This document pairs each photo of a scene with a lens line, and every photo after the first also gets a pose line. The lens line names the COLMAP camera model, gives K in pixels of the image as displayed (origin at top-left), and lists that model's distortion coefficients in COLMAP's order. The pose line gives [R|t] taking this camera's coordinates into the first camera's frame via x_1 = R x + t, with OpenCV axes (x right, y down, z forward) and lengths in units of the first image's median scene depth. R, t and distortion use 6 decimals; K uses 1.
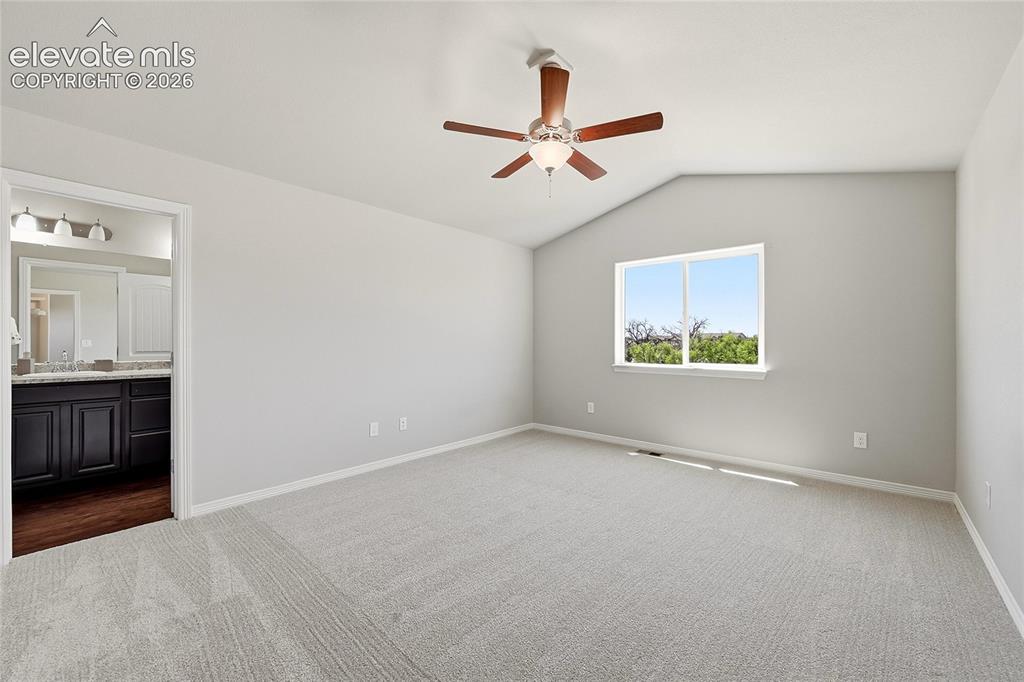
lens RADIAL K [[406.7, 0, 511.0], [0, 406.7, 342.2], [0, 0, 1]] dist [-0.003925, 0.000913]
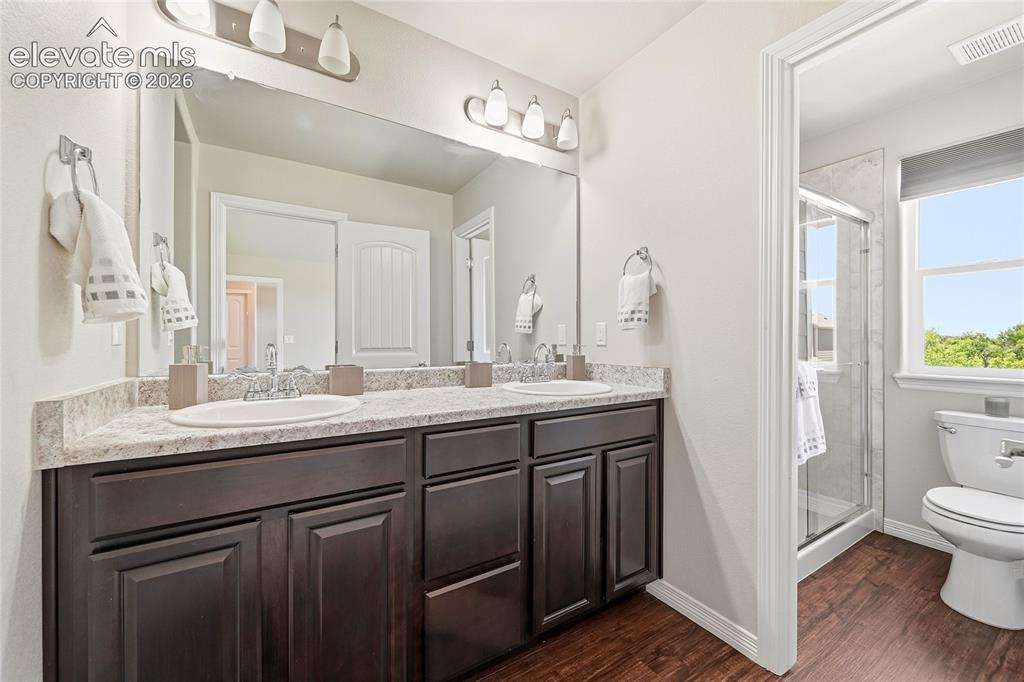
lens RADIAL K [[406.7, 0, 515.1], [0, 406.7, 340.8], [0, 0, 1]] dist [-0.003925, 0.000913]
pose [[0.958877, -0.001678, -0.283818, -0.530645], [0.000725, 0.999994, -0.003463, 0.014433], [0.283822, 0.003115, 0.958872, 0.480126]]
